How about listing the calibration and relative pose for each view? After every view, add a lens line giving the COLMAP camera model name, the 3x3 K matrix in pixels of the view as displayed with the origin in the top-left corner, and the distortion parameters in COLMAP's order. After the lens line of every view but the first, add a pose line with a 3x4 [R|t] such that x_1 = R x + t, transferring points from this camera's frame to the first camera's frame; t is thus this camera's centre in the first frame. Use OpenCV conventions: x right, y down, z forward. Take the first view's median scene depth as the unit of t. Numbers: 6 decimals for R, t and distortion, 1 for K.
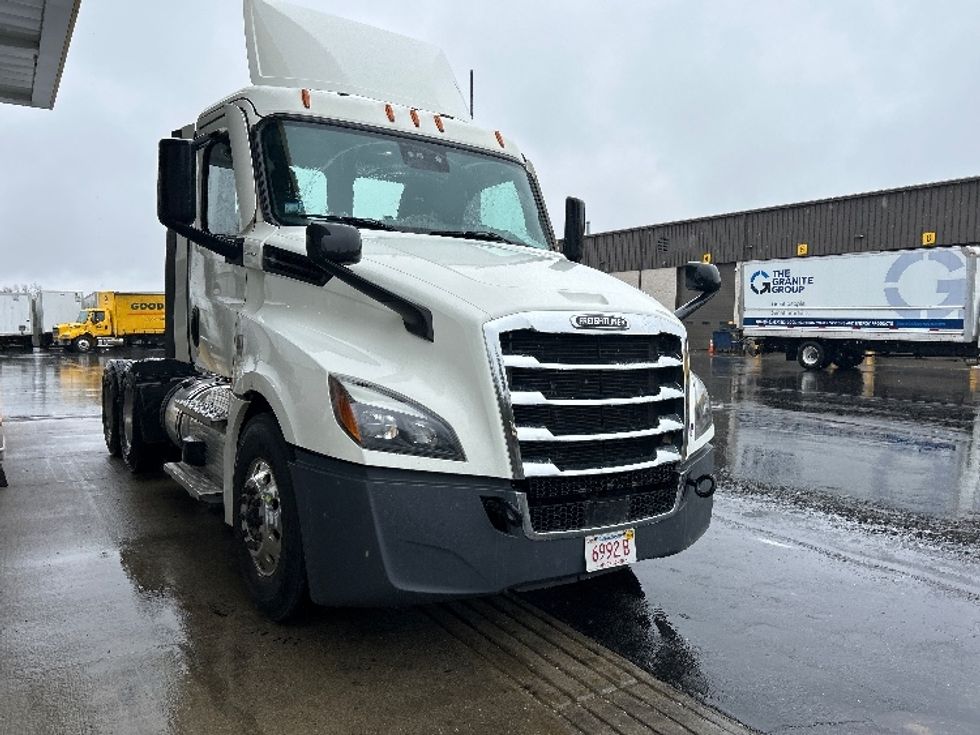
lens RADIAL K [[726.8, 0, 493.4], [0, 726.8, 379.4], [0, 0, 1]] dist [0.021945, -0.003152]
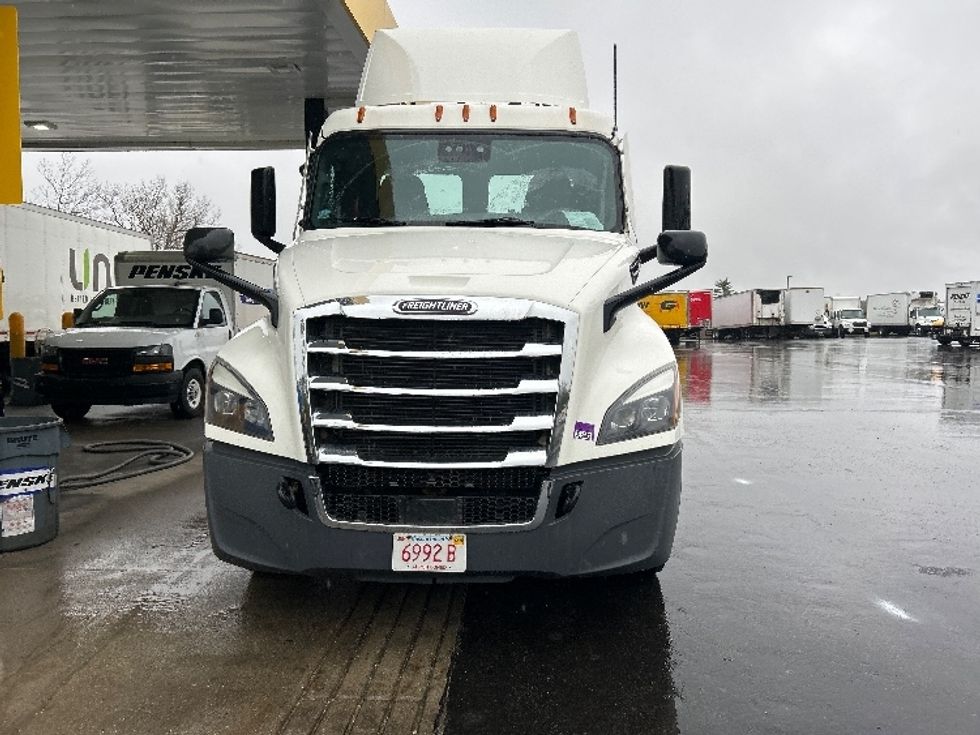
lens RADIAL K [[726.8, 0, 493.4], [0, 726.8, 379.4], [0, 0, 1]] dist [0.021945, -0.003152]
pose [[0.817047, 0.023556, -0.576089, 0.754844], [-0.024869, 0.999675, 0.005604, 0.007498], [0.576034, 0.009748, 0.817368, 0.291085]]
